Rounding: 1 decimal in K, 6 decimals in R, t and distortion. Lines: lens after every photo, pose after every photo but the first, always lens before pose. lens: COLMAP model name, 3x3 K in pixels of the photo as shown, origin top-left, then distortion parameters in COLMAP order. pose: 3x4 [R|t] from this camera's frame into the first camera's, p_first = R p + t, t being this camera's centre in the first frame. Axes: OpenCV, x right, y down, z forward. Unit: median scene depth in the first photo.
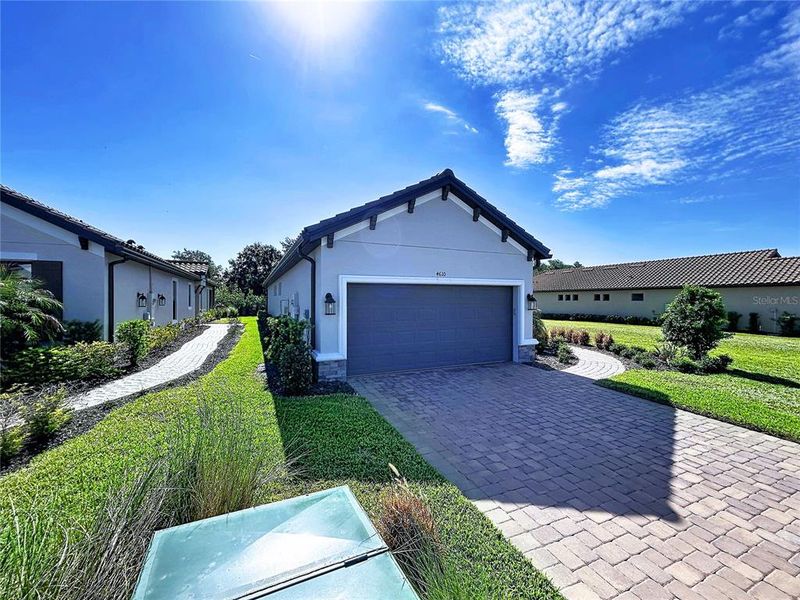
lens RADIAL K [[324.6, 0, 392.9], [0, 324.6, 303.0], [0, 0, 1]] dist [0.000122, 0.000087]
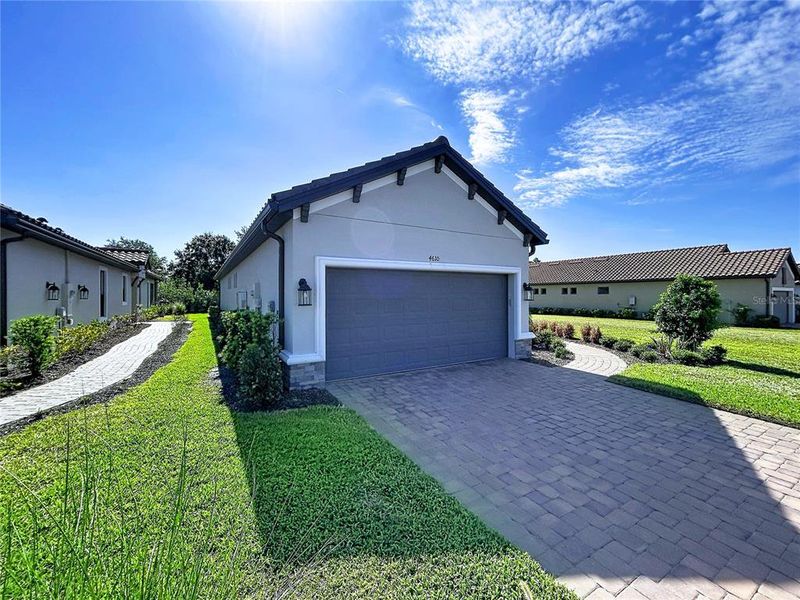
lens RADIAL K [[332.8, 0, 394.7], [0, 332.8, 298.3], [0, 0, 1]] dist [-0.000556, 0.000465]
pose [[0.993386, -0.004458, 0.114735, -0.054077], [0.004609, 0.999989, -0.001049, 0.015660], [-0.114729, 0.001571, 0.993396, 0.128269]]
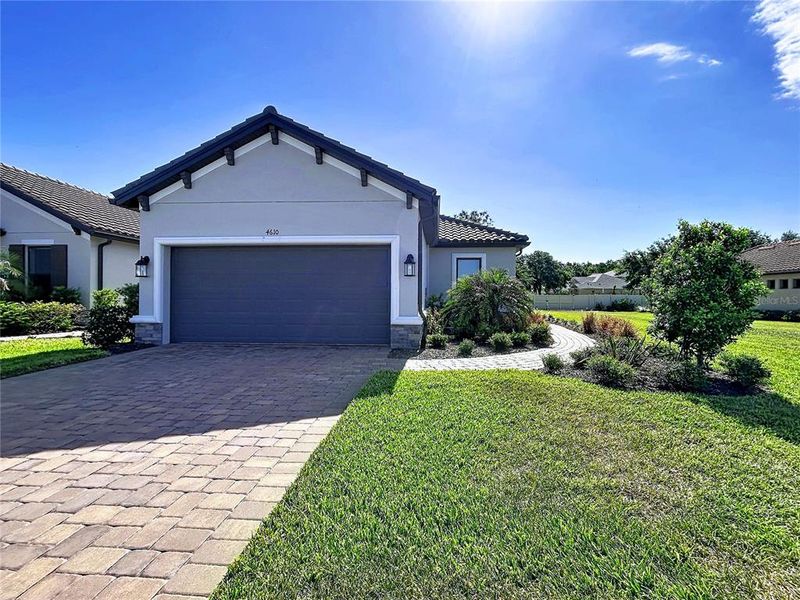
lens RADIAL K [[347.5, 0, 400.0], [0, 347.5, 300.0], [0, 0, 1]] dist [-0.003266, -0.000470]
pose [[0.890613, 0.010868, -0.454631, 0.814095], [-0.009714, 0.999941, 0.004875, 0.075952], [0.454658, 0.000074, 0.890666, 0.324967]]
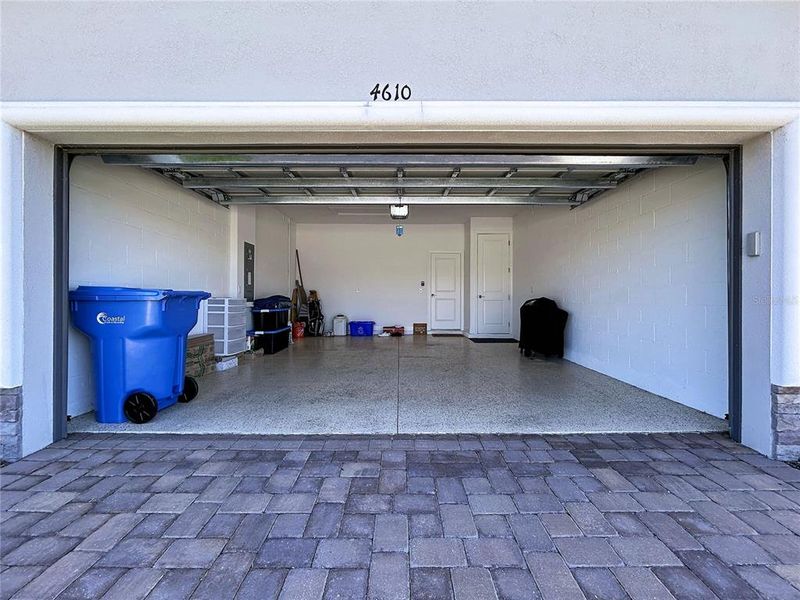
lens RADIAL K [[347.5, 0, 400.0], [0, 347.5, 300.0], [0, 0, 1]] dist [-0.003266, -0.000470]
pose [[0.917219, 0.003319, -0.398369, 0.253981], [-0.005440, 0.999976, -0.004194, 0.076504], [0.398346, 0.006014, 0.917216, 0.705722]]
